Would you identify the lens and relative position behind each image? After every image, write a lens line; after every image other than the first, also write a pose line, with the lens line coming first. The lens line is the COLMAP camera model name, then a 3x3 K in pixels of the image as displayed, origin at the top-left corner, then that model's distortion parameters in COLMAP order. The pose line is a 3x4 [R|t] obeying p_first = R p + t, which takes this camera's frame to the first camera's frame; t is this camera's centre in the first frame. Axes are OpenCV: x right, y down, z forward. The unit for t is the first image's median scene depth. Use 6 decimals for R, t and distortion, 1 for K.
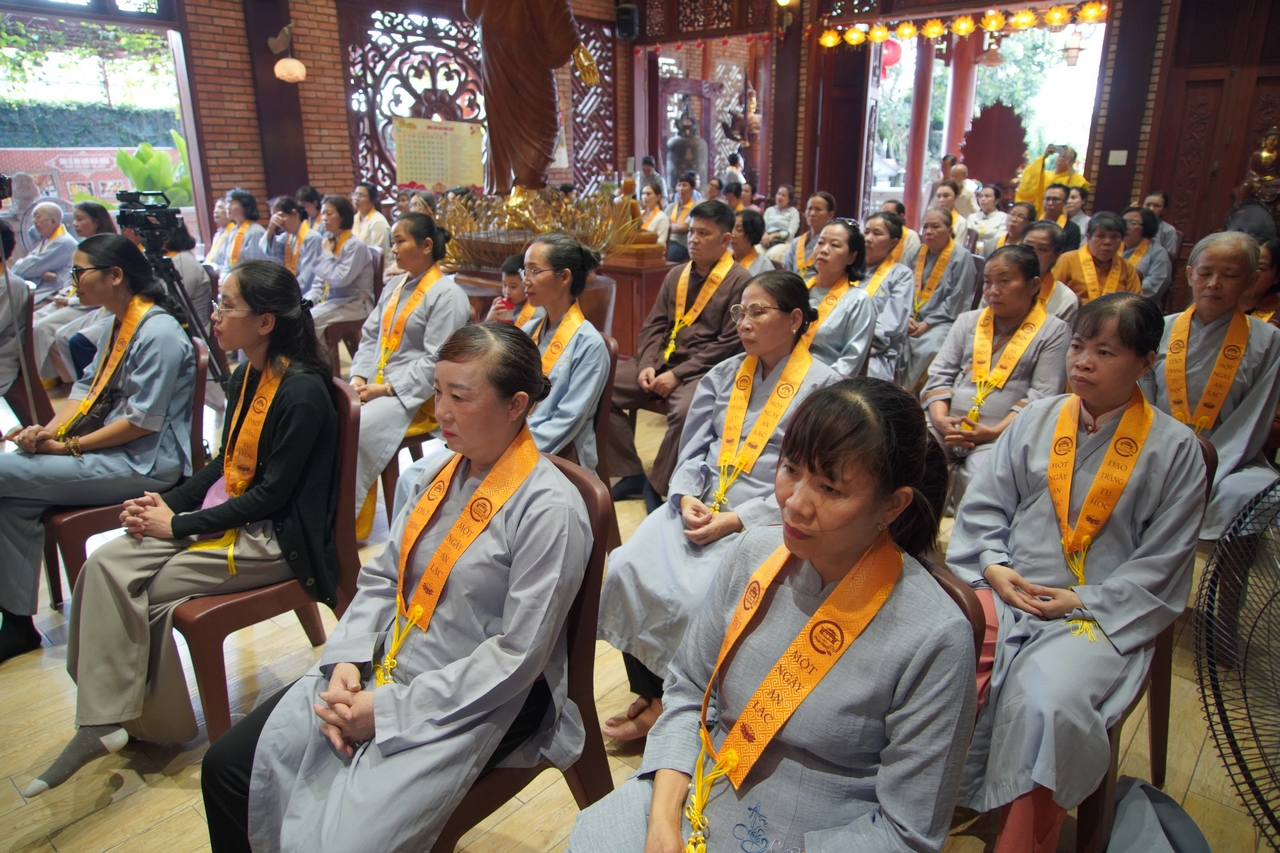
lens RADIAL K [[847.2, 0, 638.1], [0, 847.2, 424.7], [0, 0, 1]] dist [-0.042276, 0.022784]
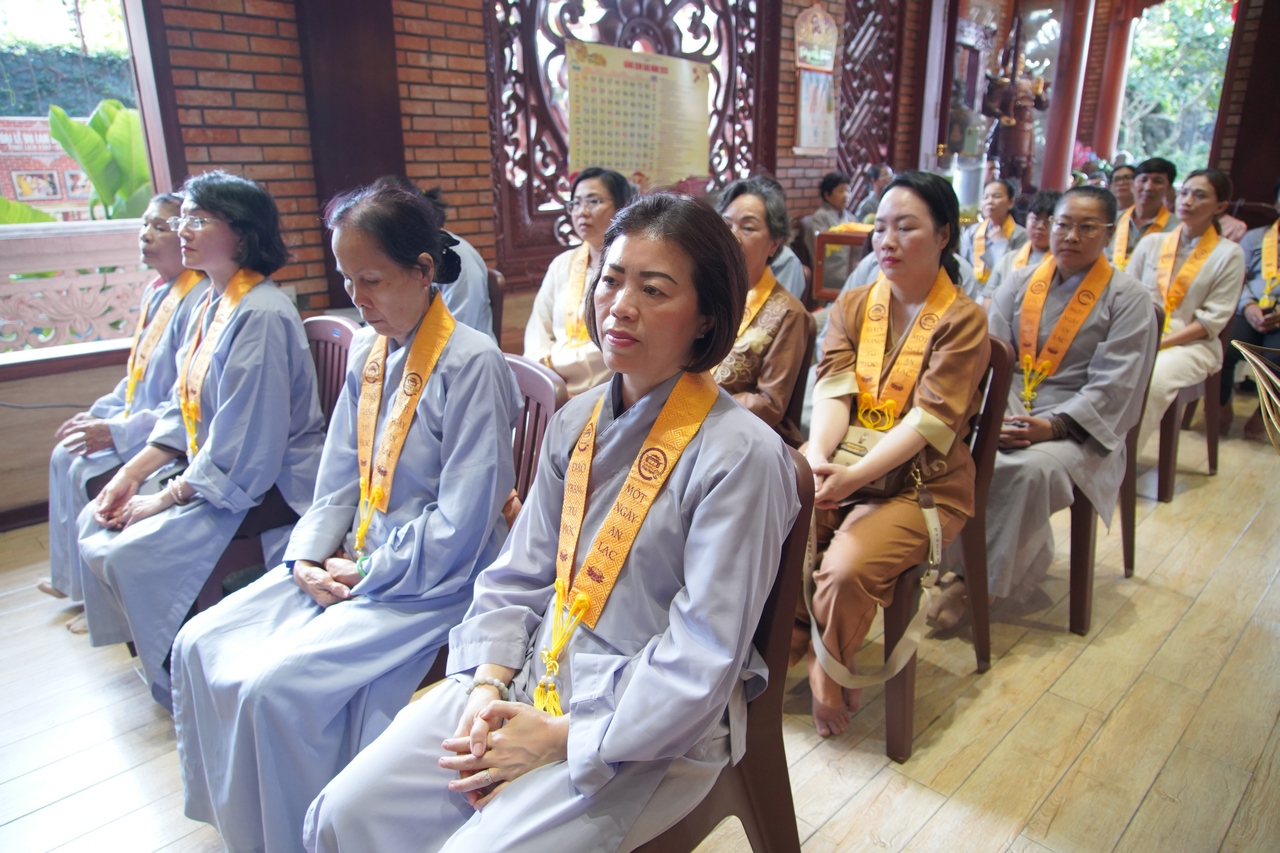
lens RADIAL K [[847.2, 0, 643.1], [0, 847.2, 431.8], [0, 0, 1]] dist [-0.042276, 0.022784]
pose [[0.997679, 0.018897, -0.065422, -0.203849], [-0.018251, 0.999779, 0.010453, -0.133692], [0.065606, -0.009235, 0.997803, 0.486098]]
